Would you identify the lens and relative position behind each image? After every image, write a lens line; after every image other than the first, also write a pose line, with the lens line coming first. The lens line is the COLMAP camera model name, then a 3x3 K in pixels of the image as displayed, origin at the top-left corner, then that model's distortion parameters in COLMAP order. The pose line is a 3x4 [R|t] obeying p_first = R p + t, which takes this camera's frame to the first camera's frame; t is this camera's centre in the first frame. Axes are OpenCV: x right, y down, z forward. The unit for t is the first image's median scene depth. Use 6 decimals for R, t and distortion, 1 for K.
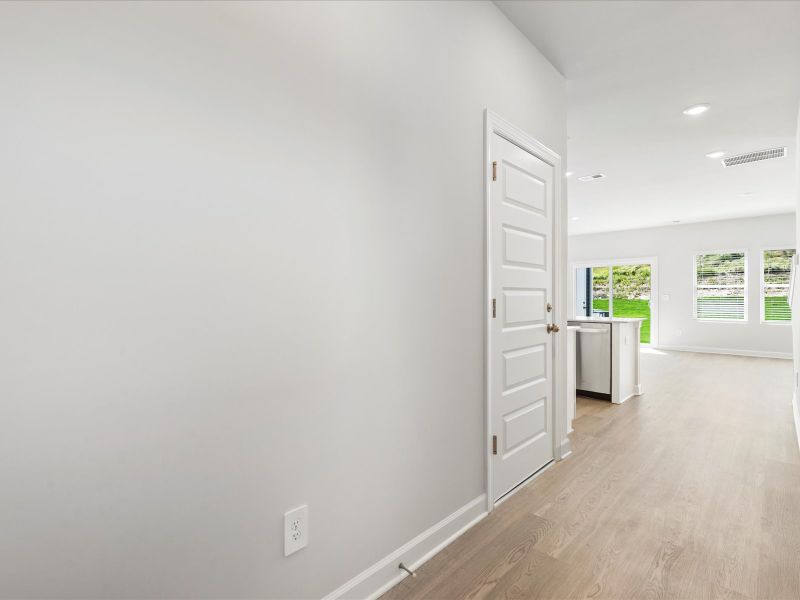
lens RADIAL K [[403.7, 0, 400.7], [0, 403.7, 293.6], [0, 0, 1]] dist [-0.000546, 0.000444]
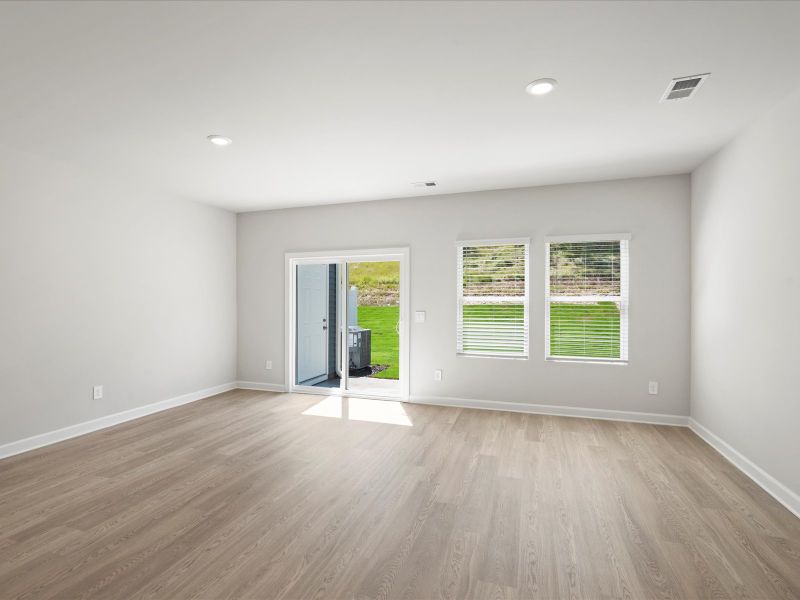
lens RADIAL K [[403.7, 0, 389.3], [0, 403.7, 300.8], [0, 0, 1]] dist [-0.000546, 0.000444]
pose [[0.917847, 0.000130, 0.396935, 0.324470], [-0.004920, 0.999927, 0.011049, -0.018229], [-0.396904, -0.012095, 0.917780, 0.403093]]
